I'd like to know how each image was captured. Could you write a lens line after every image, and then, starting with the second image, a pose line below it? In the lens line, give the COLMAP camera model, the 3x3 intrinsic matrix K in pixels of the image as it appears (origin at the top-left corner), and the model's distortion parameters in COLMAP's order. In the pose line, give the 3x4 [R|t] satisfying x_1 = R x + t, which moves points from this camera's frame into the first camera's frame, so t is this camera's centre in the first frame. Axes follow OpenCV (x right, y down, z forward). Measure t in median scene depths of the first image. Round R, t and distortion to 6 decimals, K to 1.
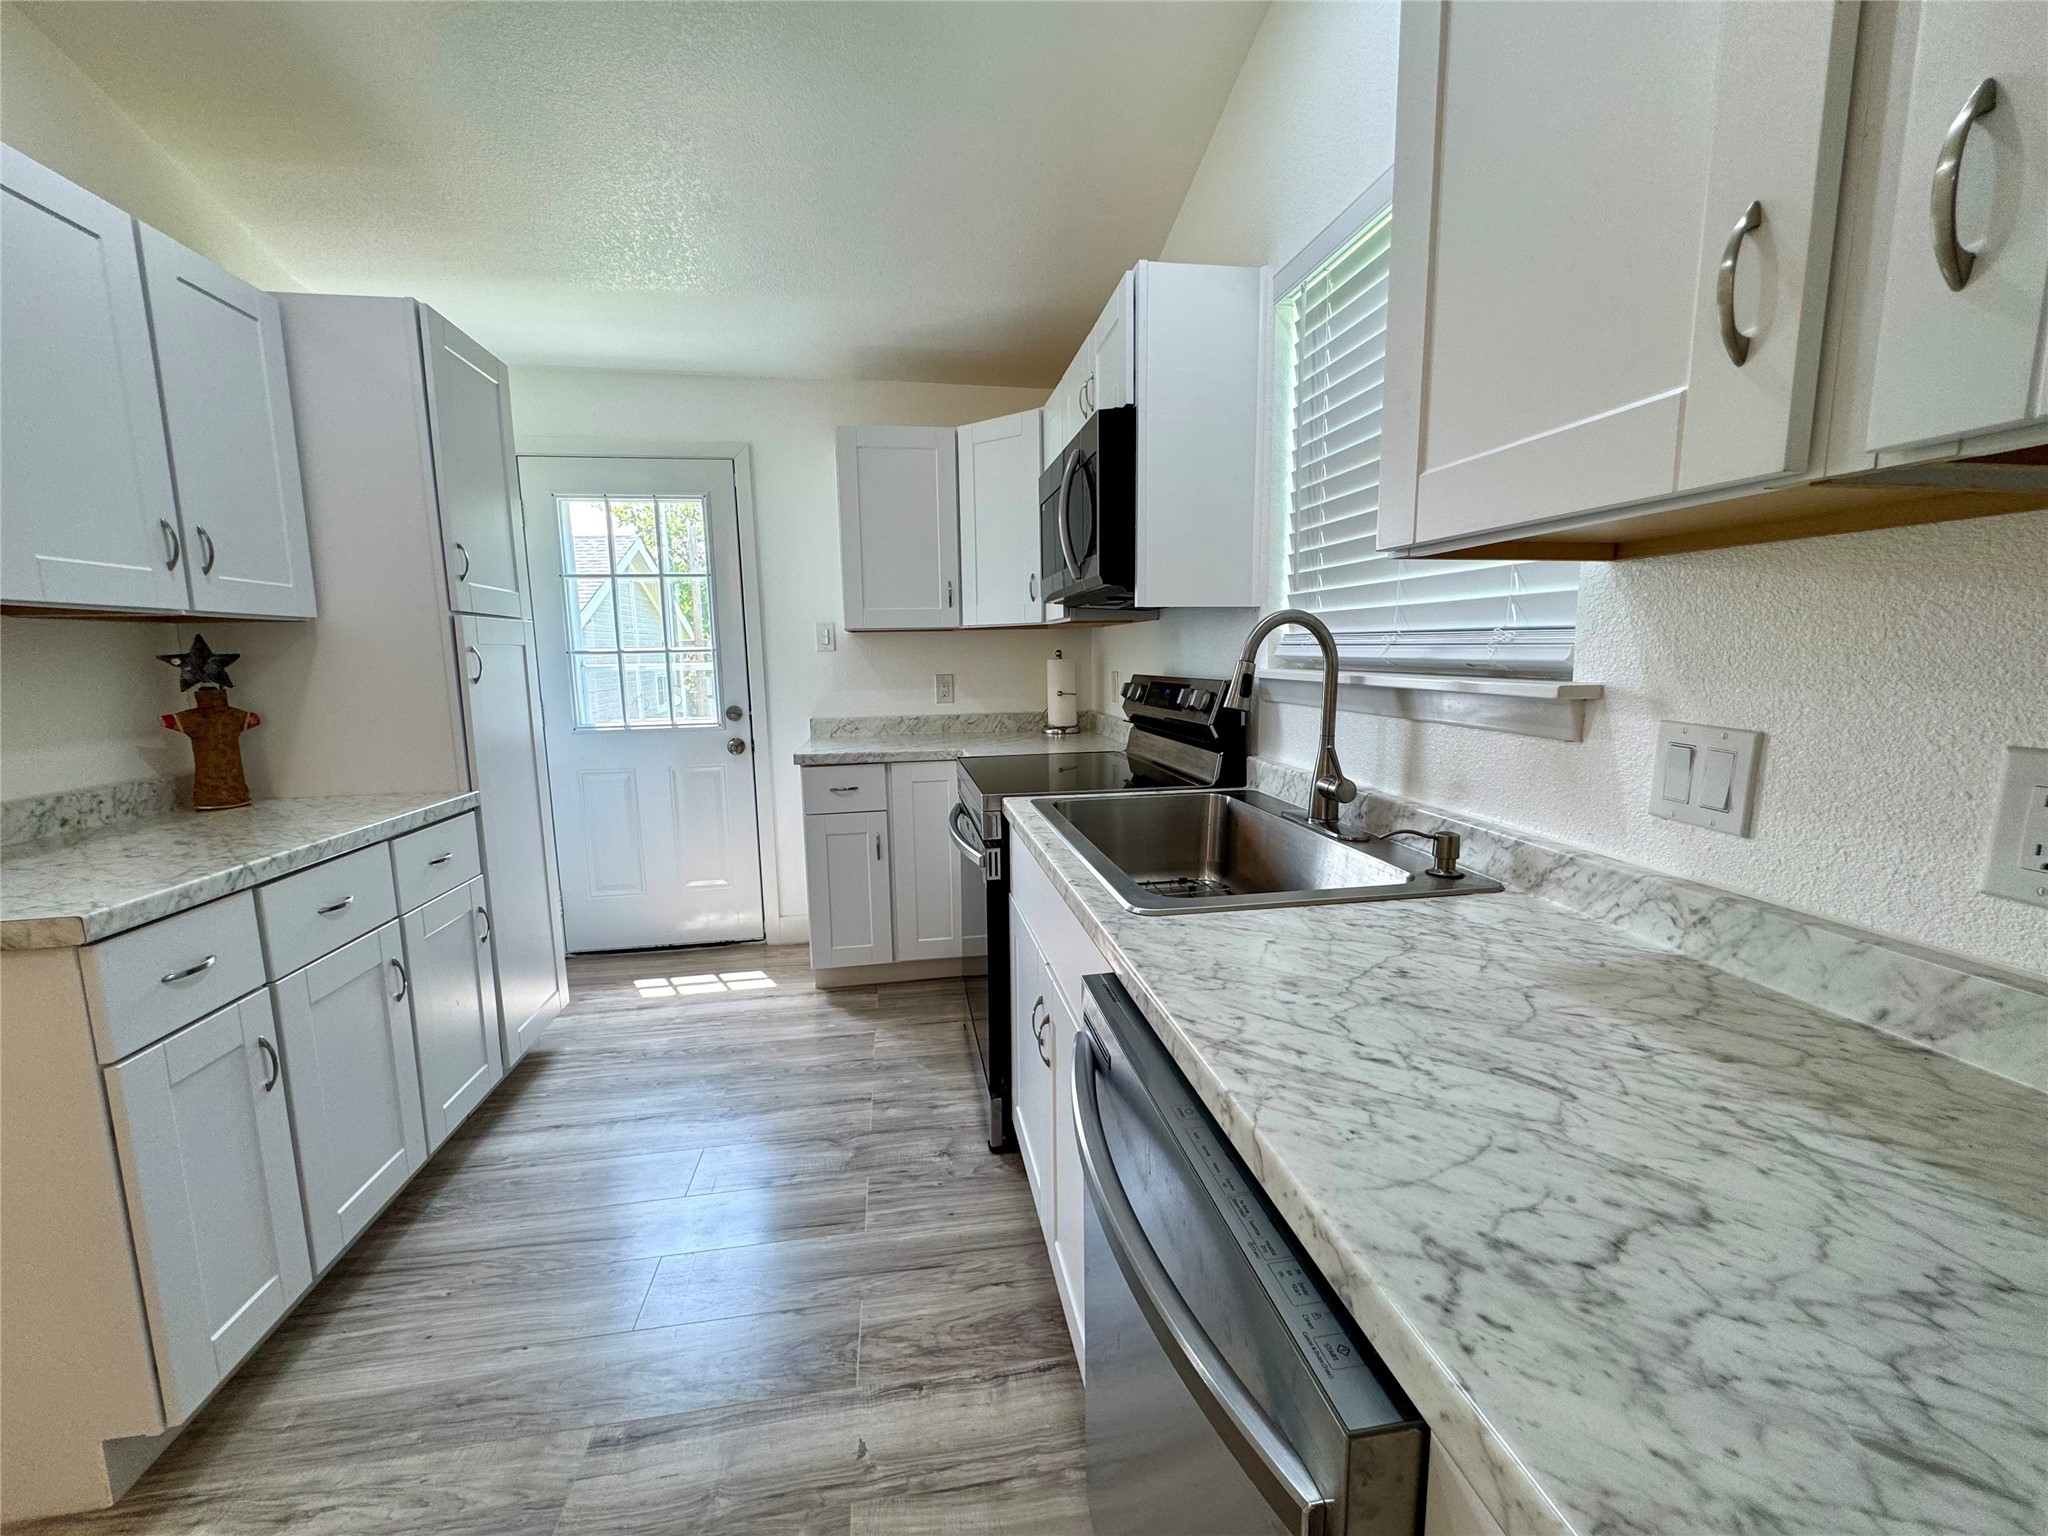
lens RADIAL K [[819.6, 0, 1027.3], [0, 819.6, 762.1], [0, 0, 1]] dist [-0.000255, -0.000384]
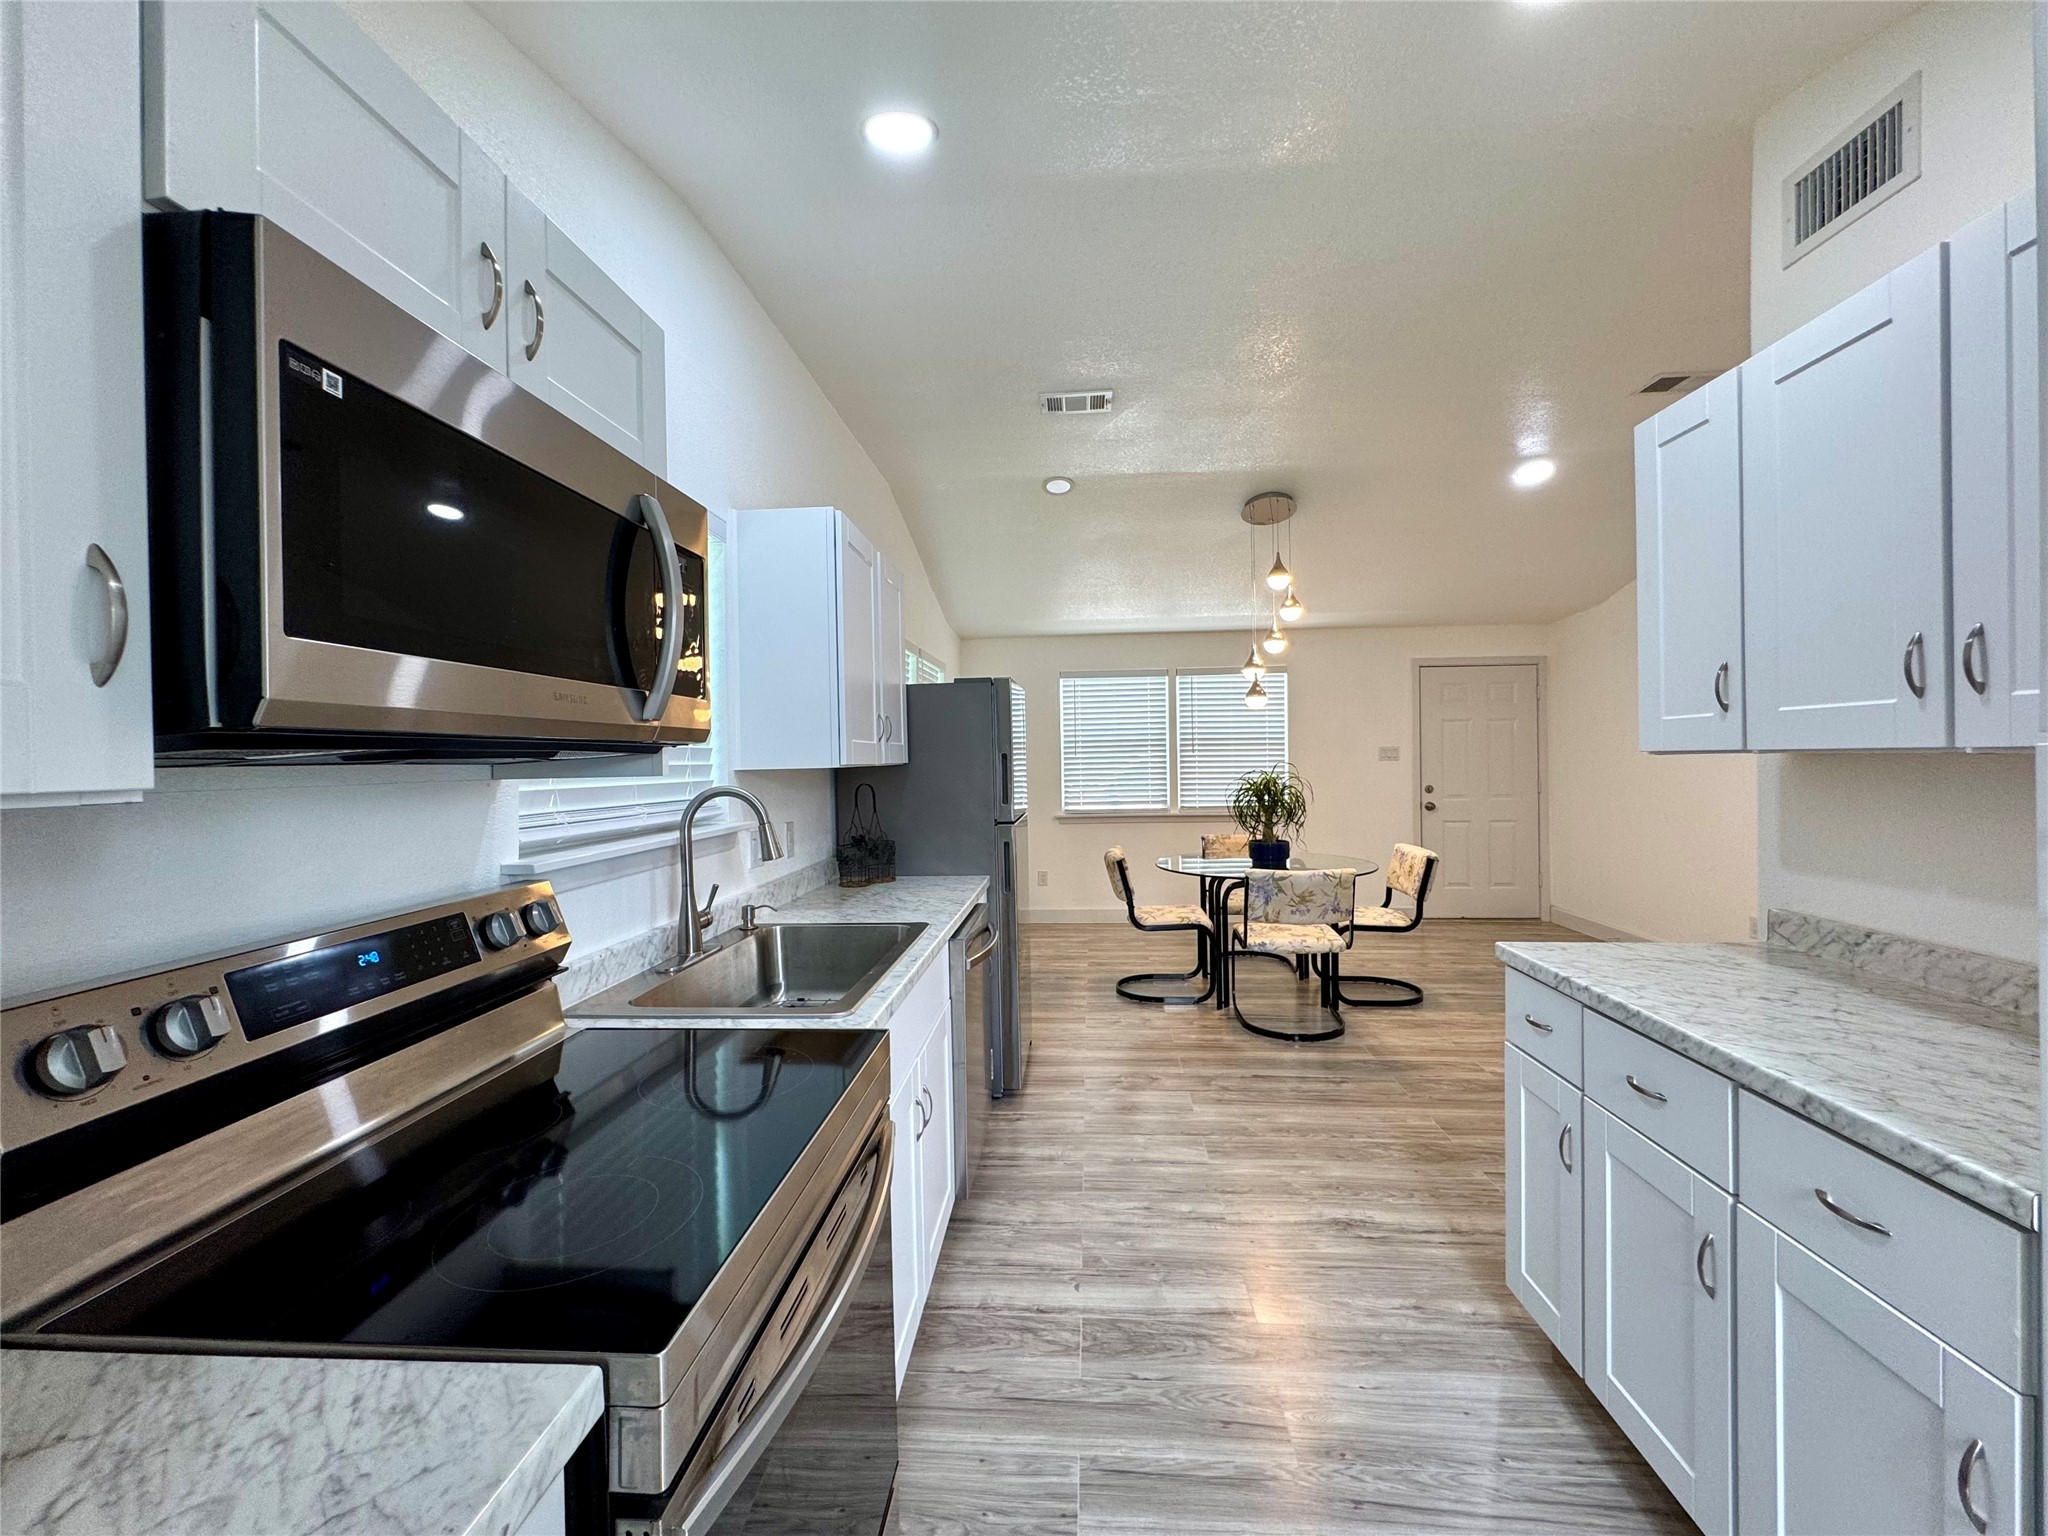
lens RADIAL K [[819.6, 0, 1027.3], [0, 819.6, 762.1], [0, 0, 1]] dist [-0.000255, -0.000384]
pose [[-0.971780, 0.032099, 0.233695, -0.412257], [0.065155, 0.988682, 0.135137, -0.331753], [-0.226712, 0.146550, -0.962873, 1.934637]]
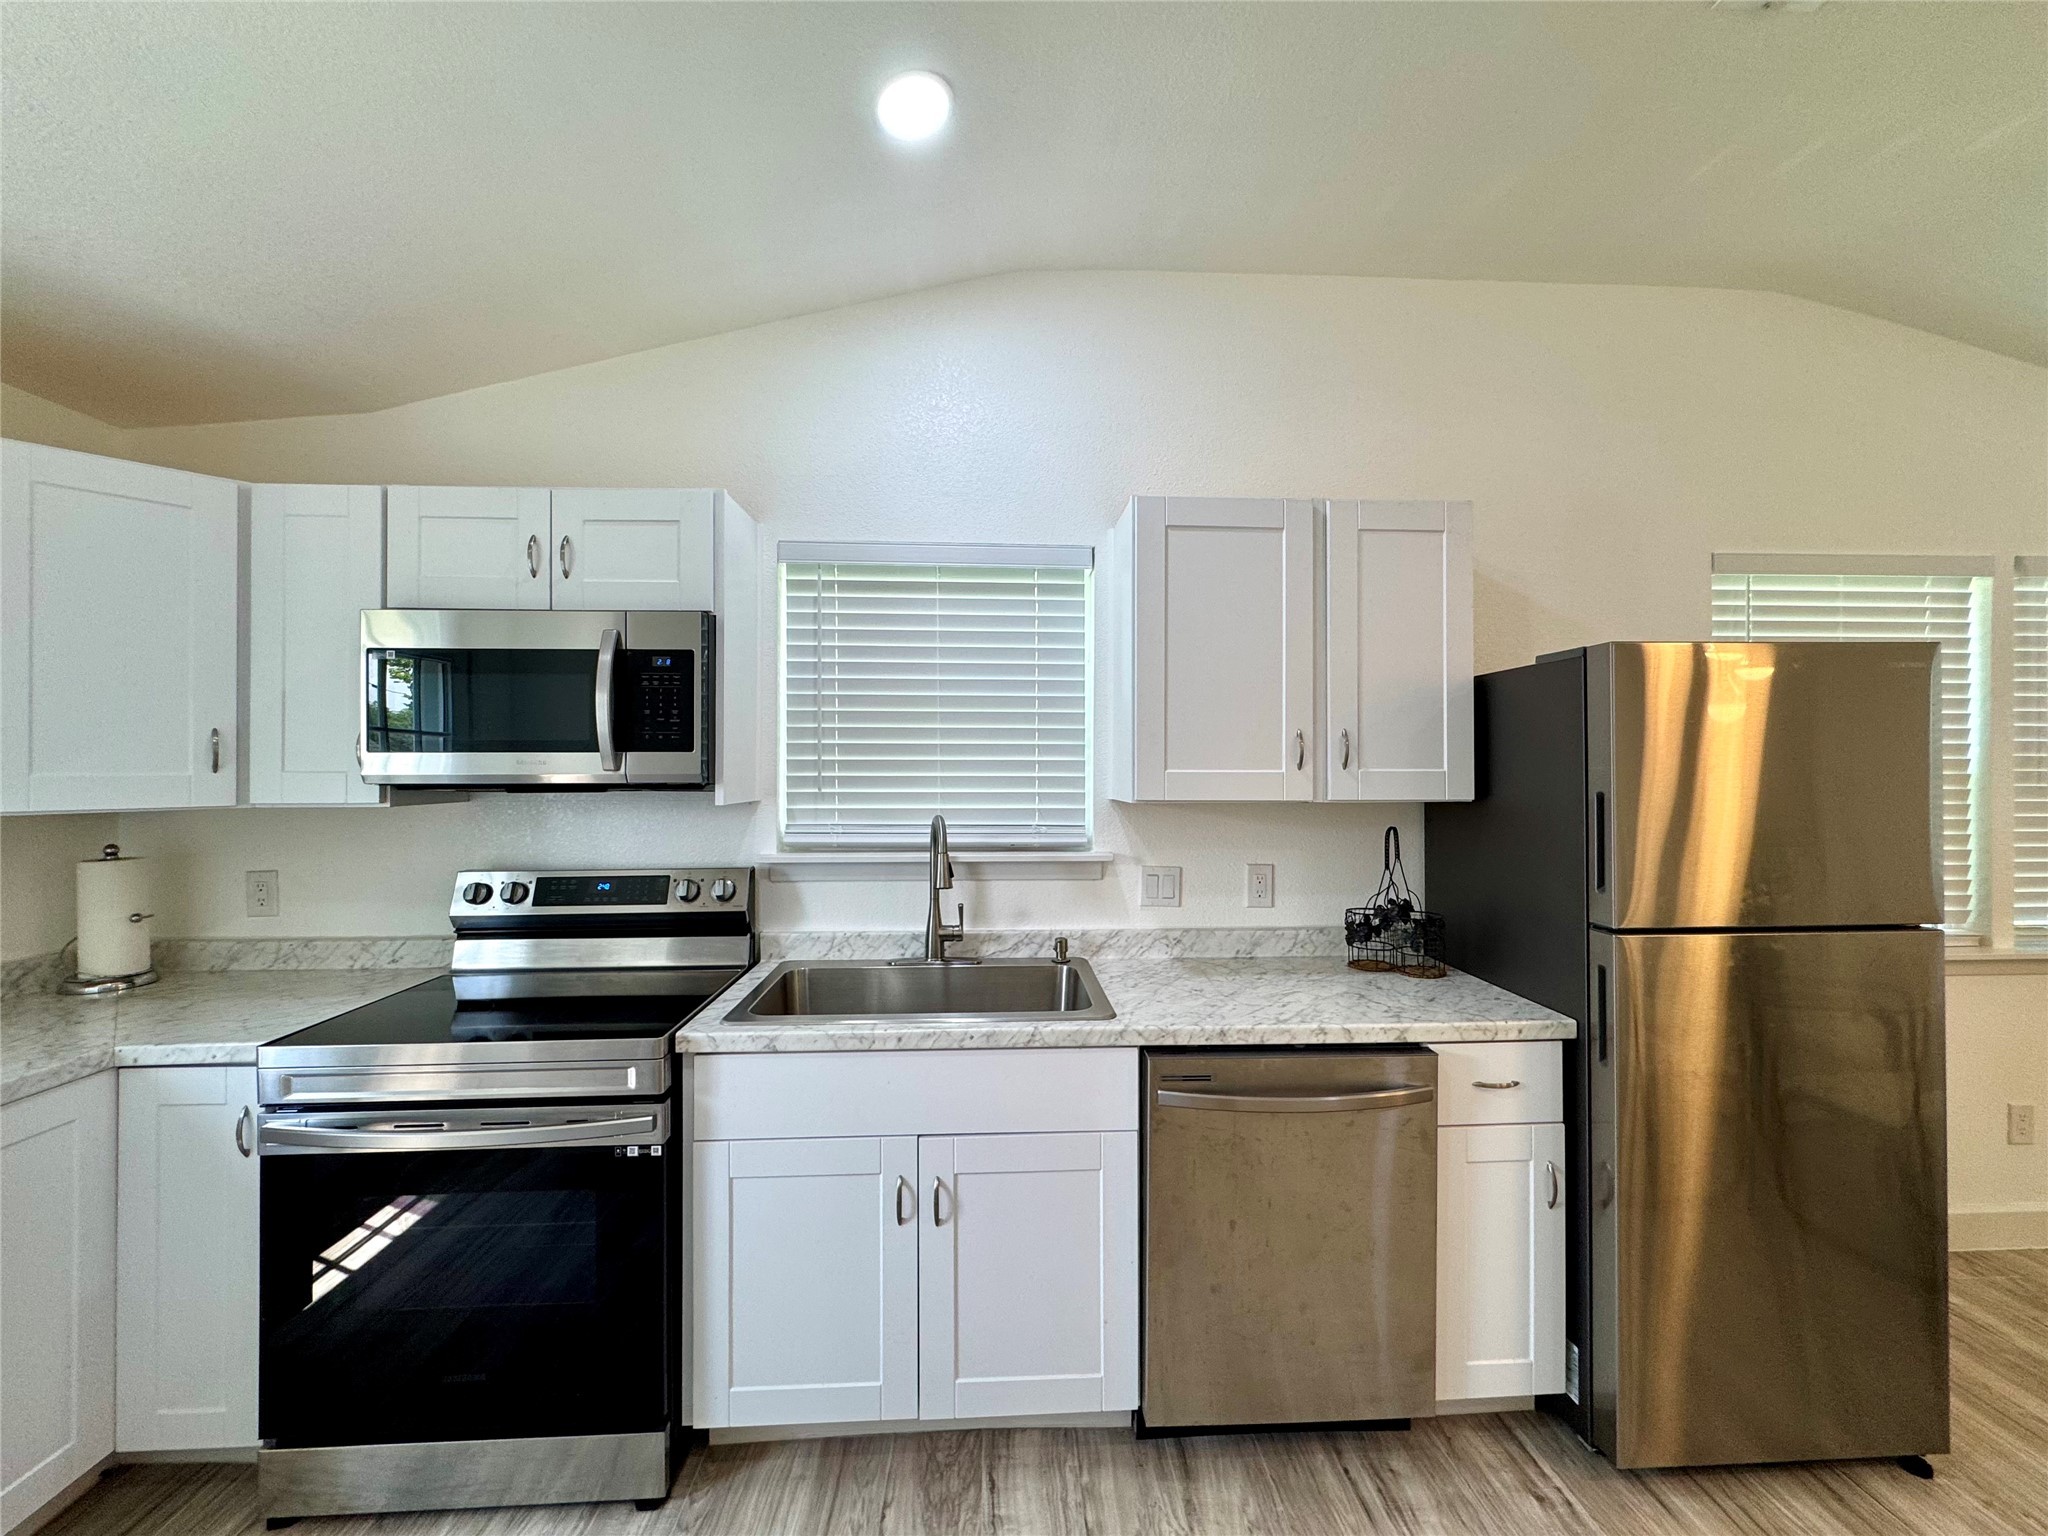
lens RADIAL K [[820.8, 0, 1024.0], [0, 820.8, 768.0], [0, 0, 1]] dist [0.000225, -0.000133]
pose [[0.112909, 0.018579, 0.993432, -0.992546], [0.132695, 0.990587, -0.033607, -0.179141], [-0.984705, 0.135618, 0.109381, 0.612508]]
